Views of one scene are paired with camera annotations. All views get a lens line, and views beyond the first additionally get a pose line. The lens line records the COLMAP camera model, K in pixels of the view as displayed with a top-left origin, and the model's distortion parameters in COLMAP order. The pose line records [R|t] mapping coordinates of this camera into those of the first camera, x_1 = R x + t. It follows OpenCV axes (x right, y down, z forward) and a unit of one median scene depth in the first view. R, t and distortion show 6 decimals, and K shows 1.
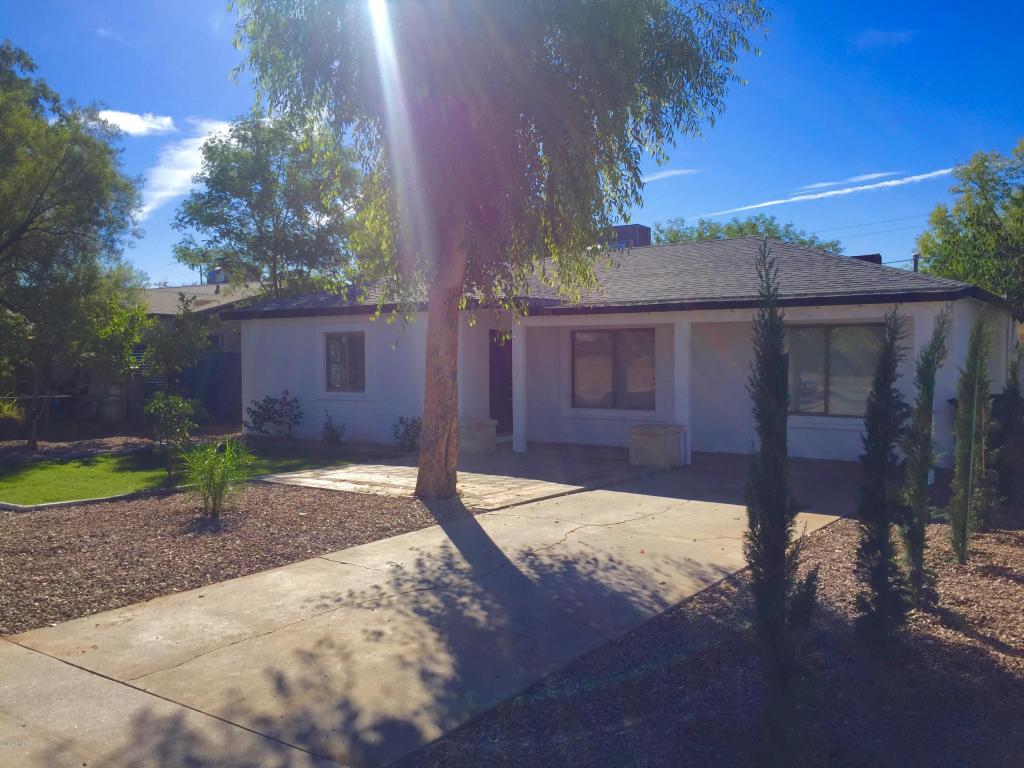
lens RADIAL K [[868.8, 0, 516.5], [0, 868.8, 388.1], [0, 0, 1]] dist [0.082667, -0.109119]
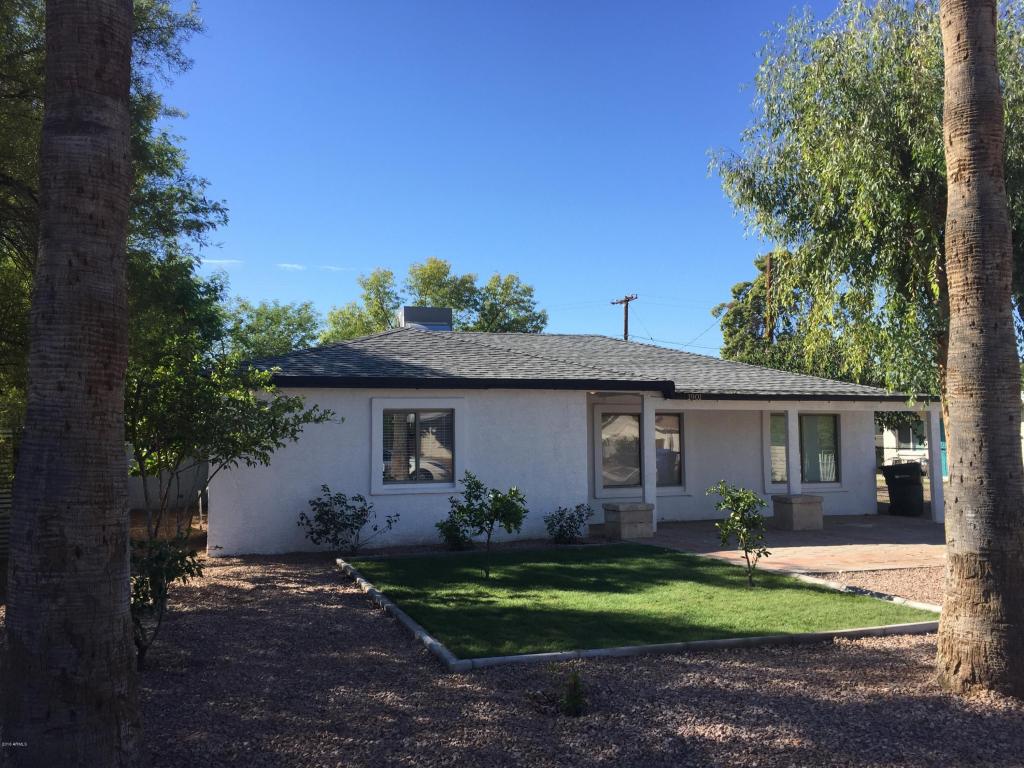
lens RADIAL K [[868.8, 0, 516.5], [0, 868.8, 388.1], [0, 0, 1]] dist [0.082667, -0.109119]
pose [[0.597131, 0.045536, 0.800850, -1.313732], [0.034077, 0.996046, -0.082044, -0.023138], [-0.801420, 0.076281, 0.593218, 0.743048]]
